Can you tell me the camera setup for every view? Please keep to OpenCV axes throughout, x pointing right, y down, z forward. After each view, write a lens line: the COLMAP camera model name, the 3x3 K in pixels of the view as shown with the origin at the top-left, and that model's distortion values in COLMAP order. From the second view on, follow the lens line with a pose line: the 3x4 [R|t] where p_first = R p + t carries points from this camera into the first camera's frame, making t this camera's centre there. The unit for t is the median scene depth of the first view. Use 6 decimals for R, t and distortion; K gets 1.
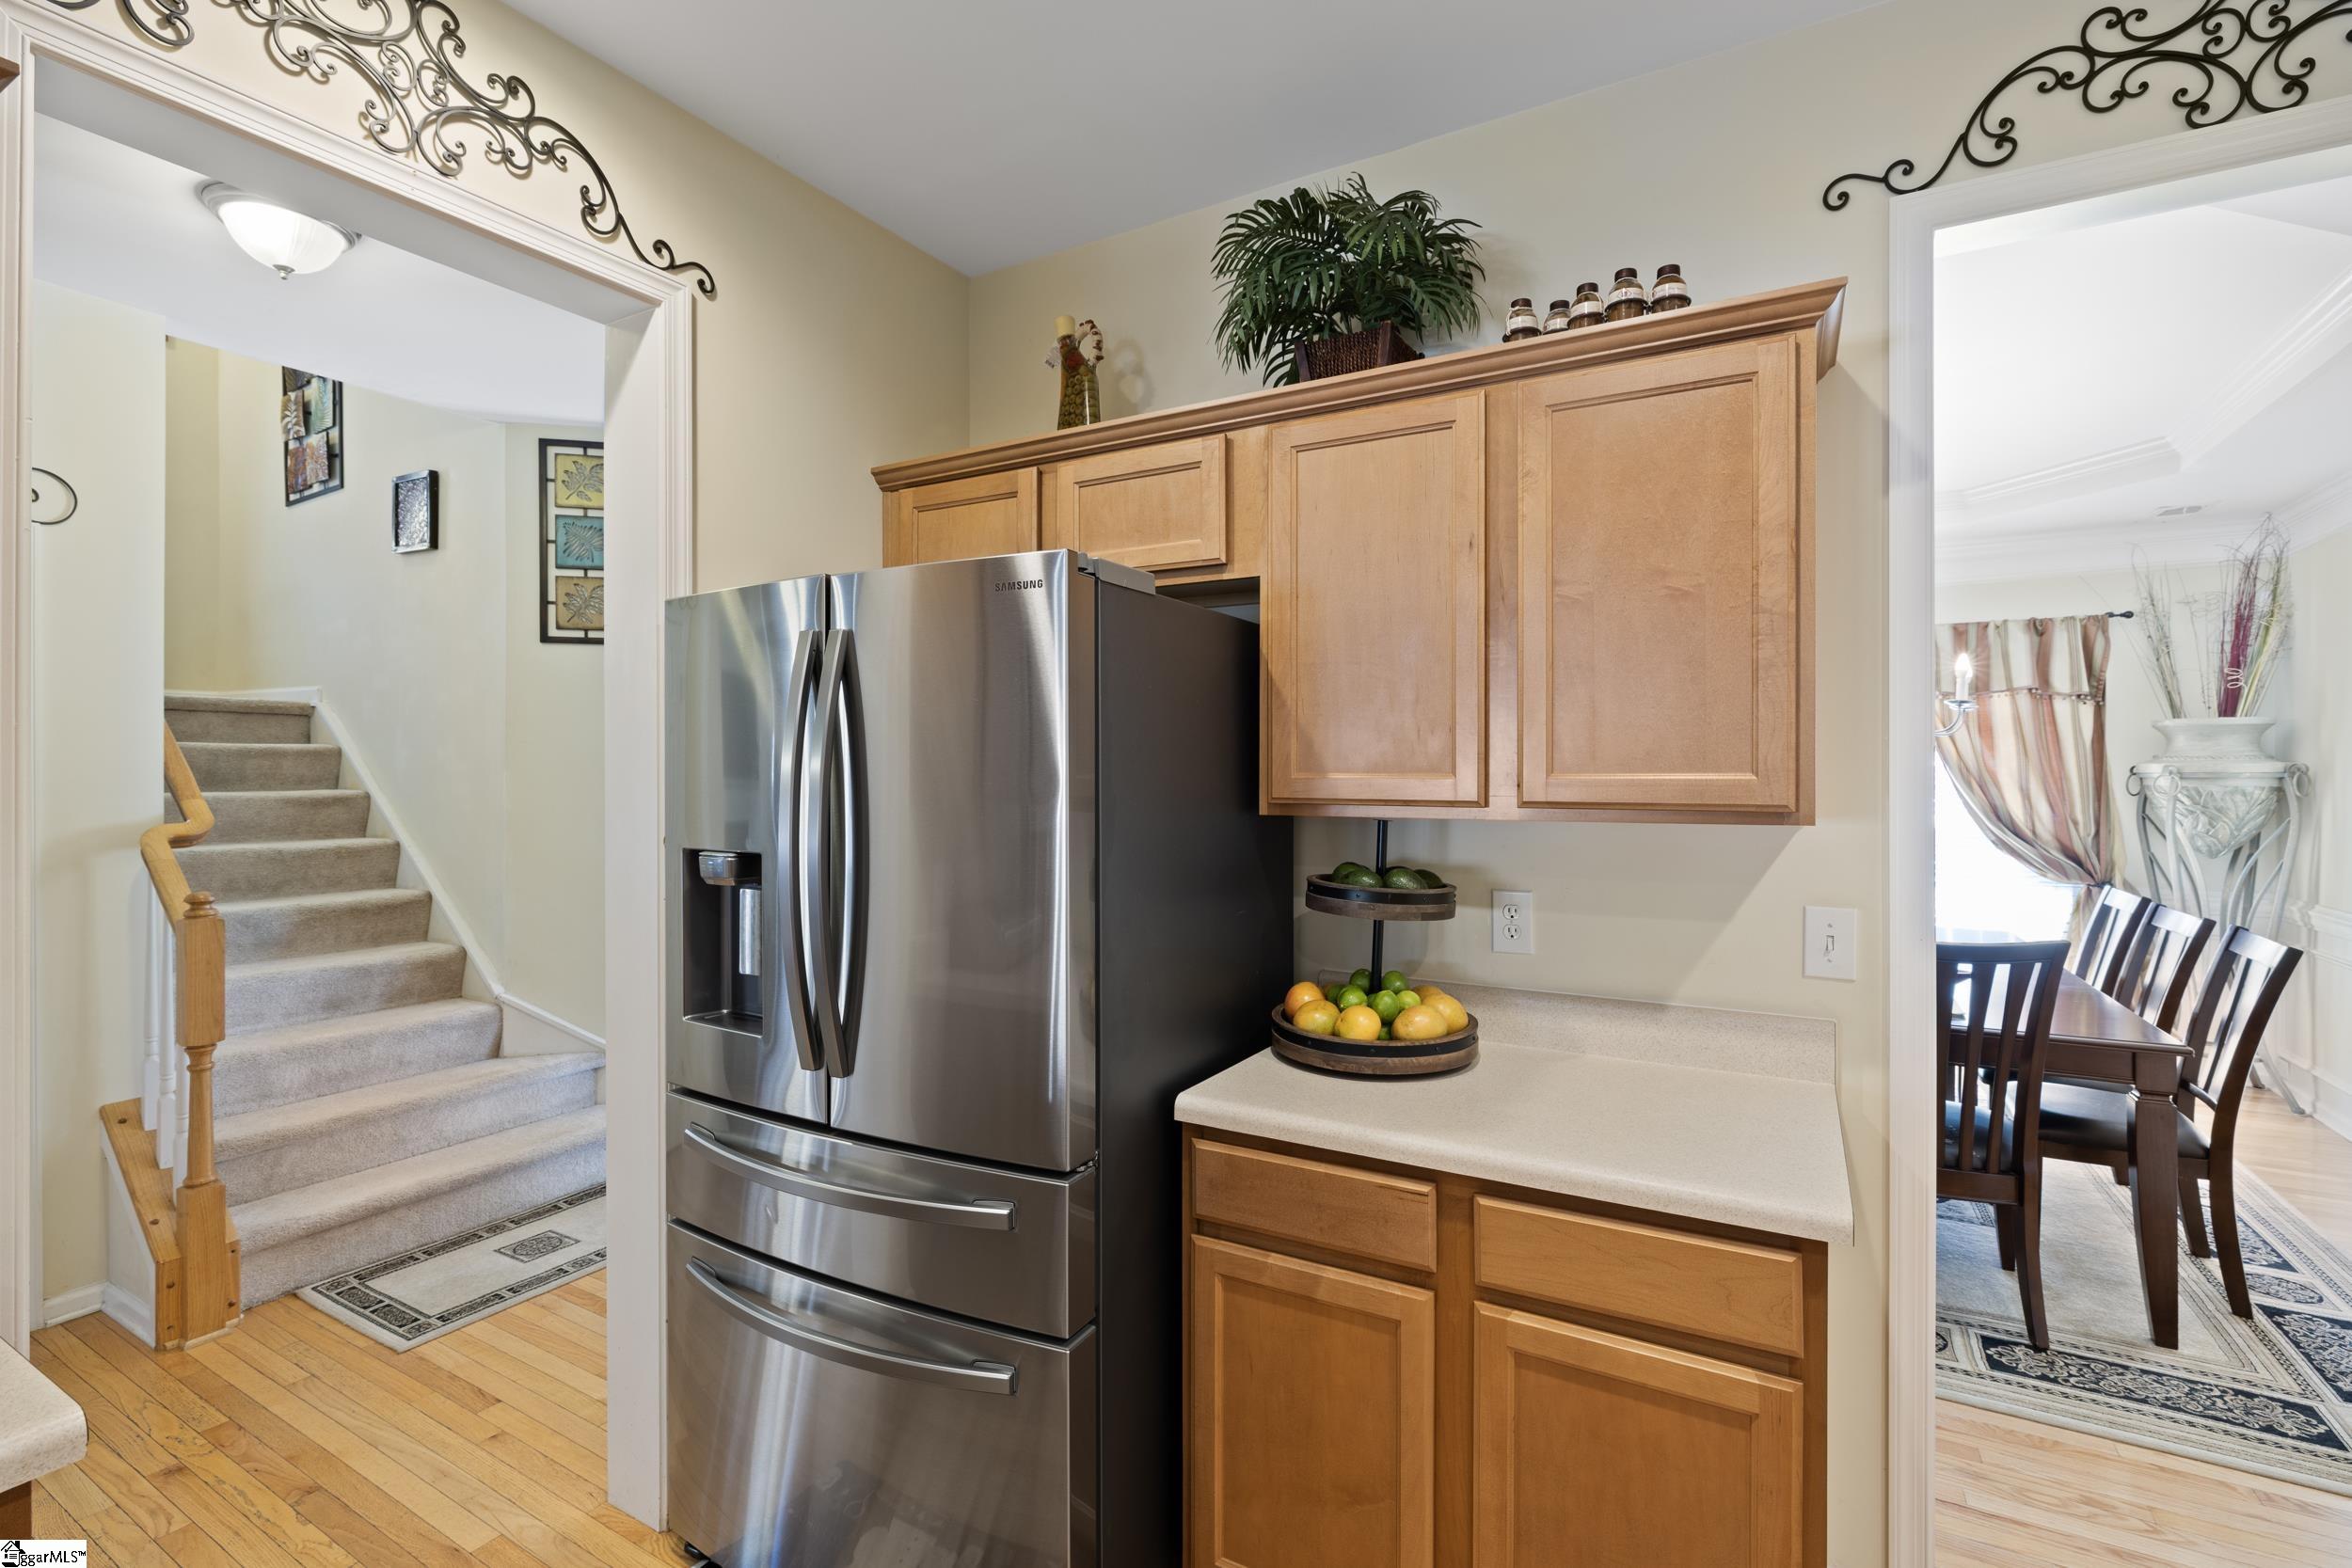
lens RADIAL K [[1065.1, 0, 1169.9], [0, 1065.1, 773.0], [0, 0, 1]] dist [-0.002336, 0.001546]
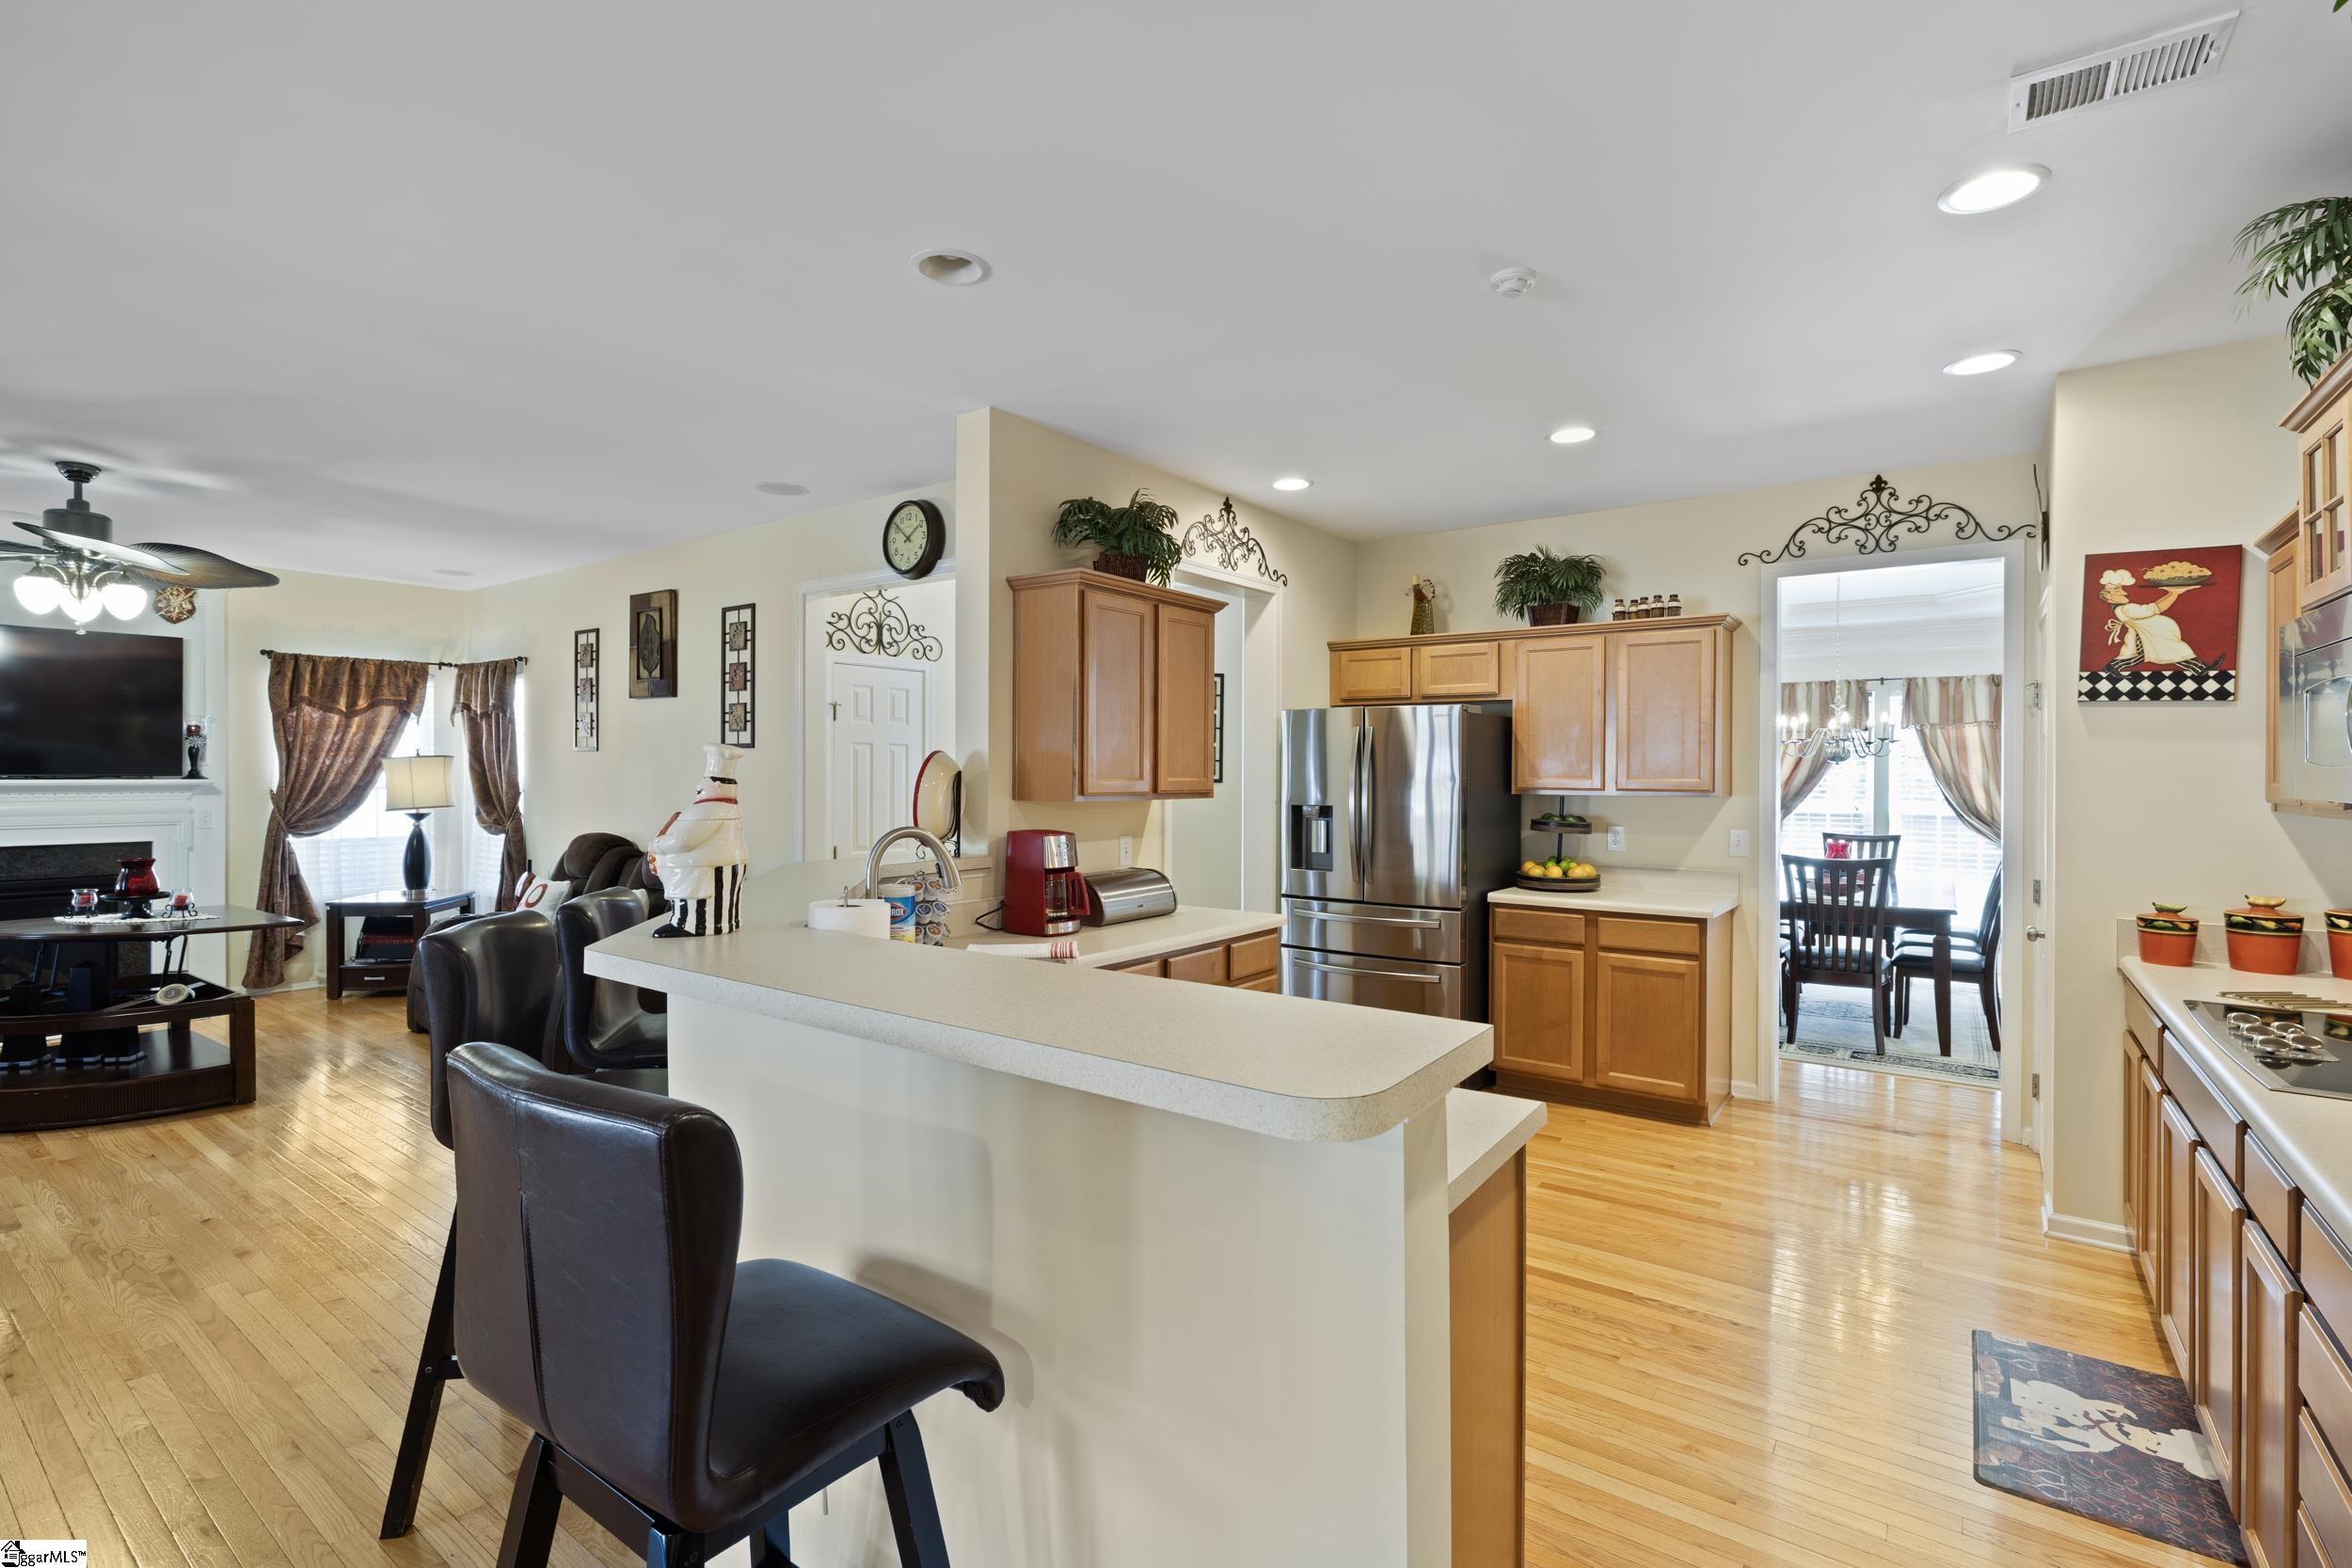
lens RADIAL K [[1065.1, 0, 1183.3], [0, 1065.1, 780.1], [0, 0, 1]] dist [-0.002336, 0.001546]
pose [[0.994999, 0.005490, -0.099730, -0.485488], [-0.004639, 0.999951, 0.008768, -0.013620], [0.099774, -0.008262, 0.994976, -1.756848]]
